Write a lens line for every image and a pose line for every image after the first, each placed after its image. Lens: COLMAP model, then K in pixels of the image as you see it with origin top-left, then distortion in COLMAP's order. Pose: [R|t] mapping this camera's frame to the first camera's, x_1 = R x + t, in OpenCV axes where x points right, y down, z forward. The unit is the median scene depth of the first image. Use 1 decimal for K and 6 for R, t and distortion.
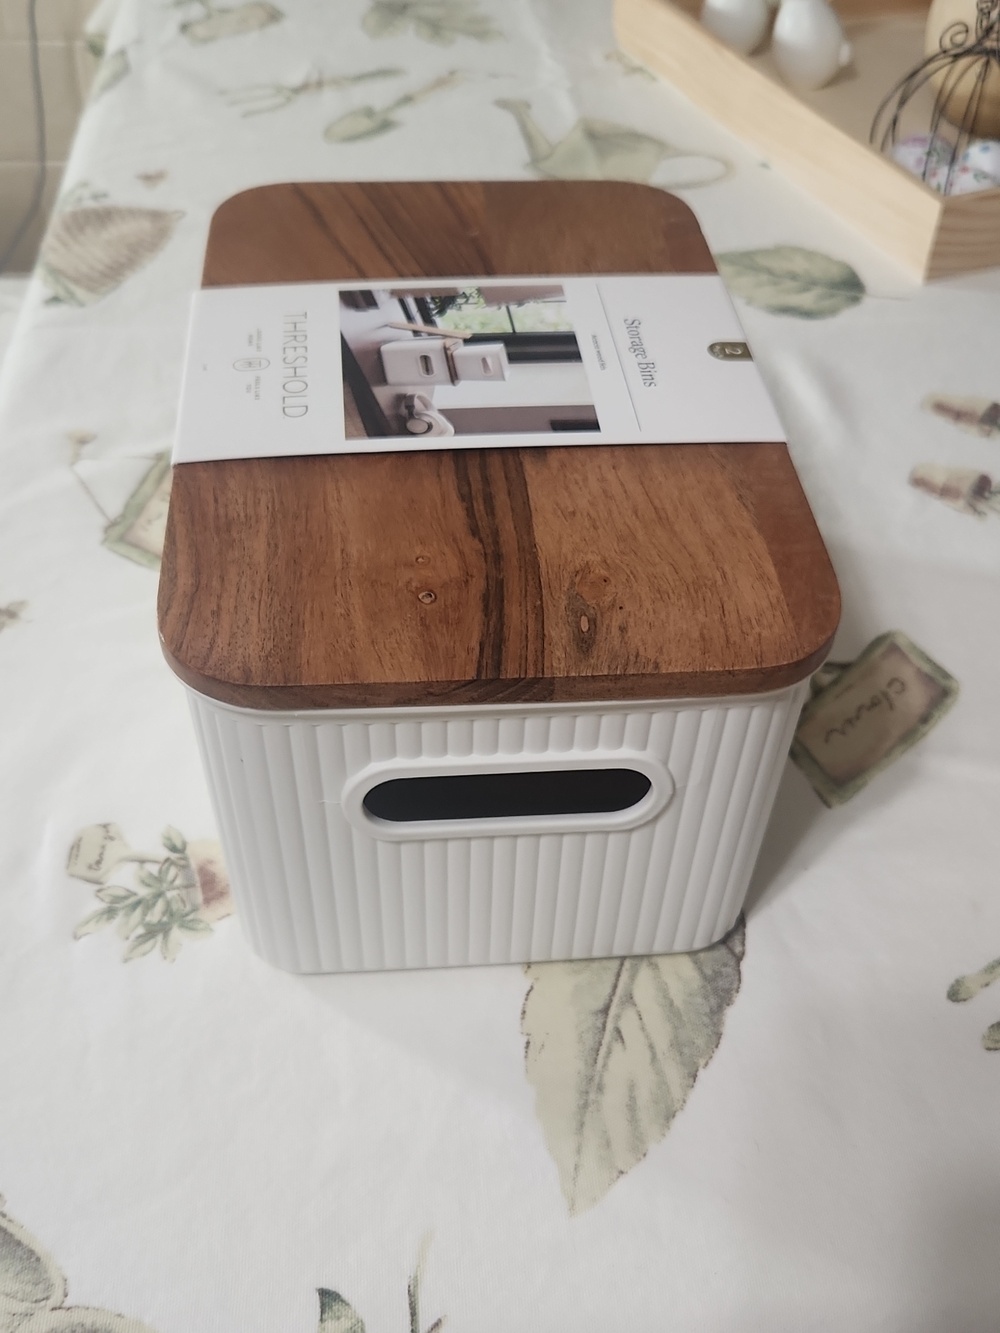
lens RADIAL K [[1521.5, 0, 489.9], [0, 1521.5, 677.9], [0, 0, 1]] dist [0.007183, 0.000000]
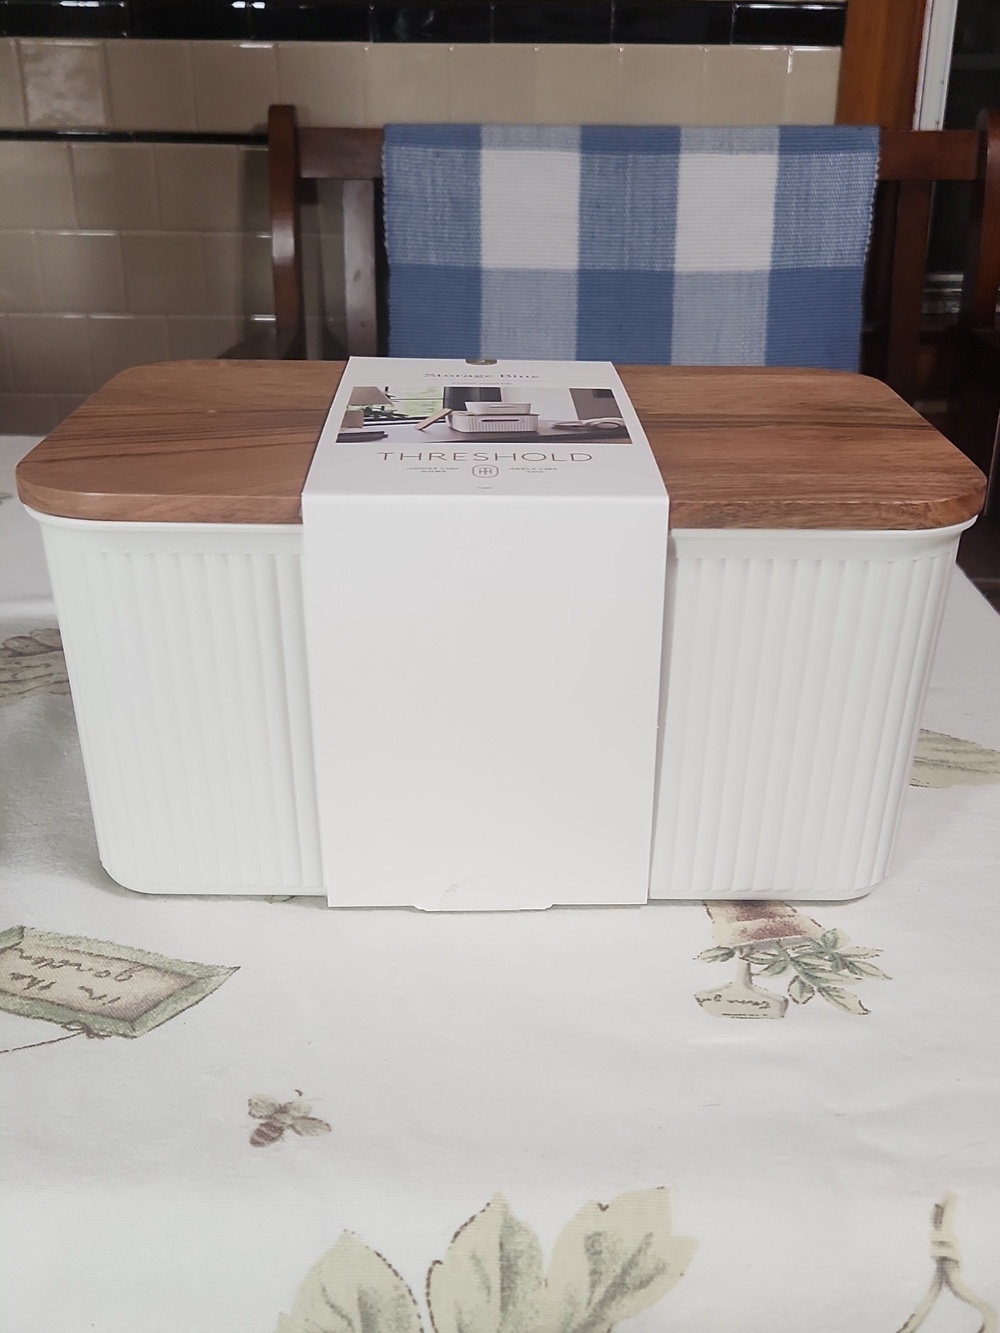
lens RADIAL K [[1521.5, 0, 497.5], [0, 1521.5, 658.2], [0, 0, 1]] dist [0.007183, 0.000000]
pose [[0.076260, -0.407246, 0.910129, -1.033337], [0.665108, 0.700815, 0.257857, -0.356440], [-0.742843, 0.585670, 0.324307, 0.756174]]
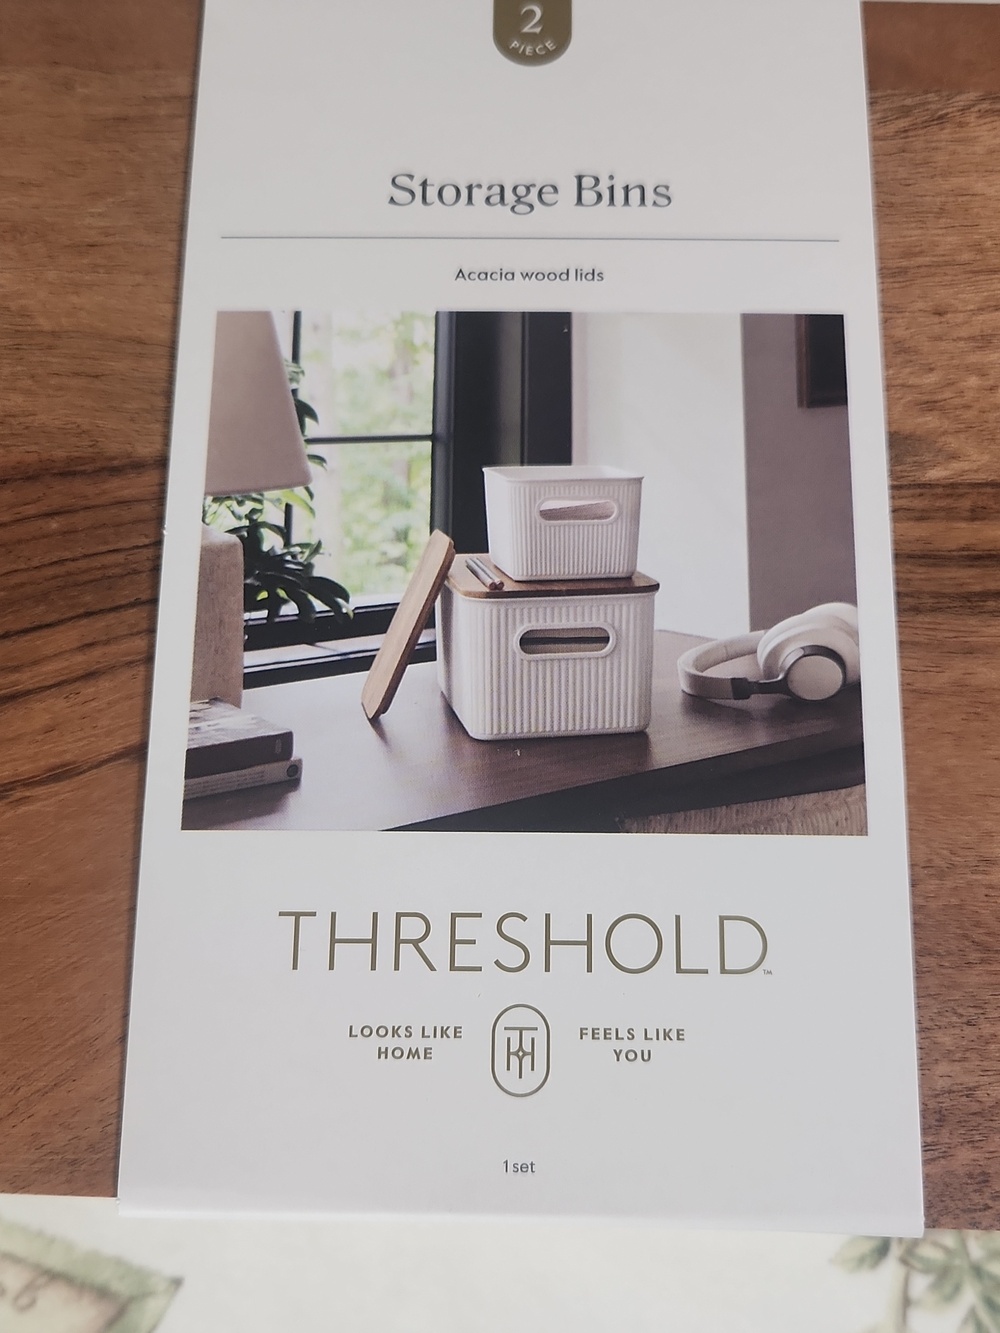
lens RADIAL K [[1521.5, 0, 474.1], [0, 1521.5, 699.2], [0, 0, 1]] dist [0.007183, 0.000000]
pose [[0.111818, -0.969313, 0.218925, -0.154686], [0.699621, 0.233244, 0.675373, -0.508765], [-0.705711, 0.077646, 0.704232, 0.707968]]
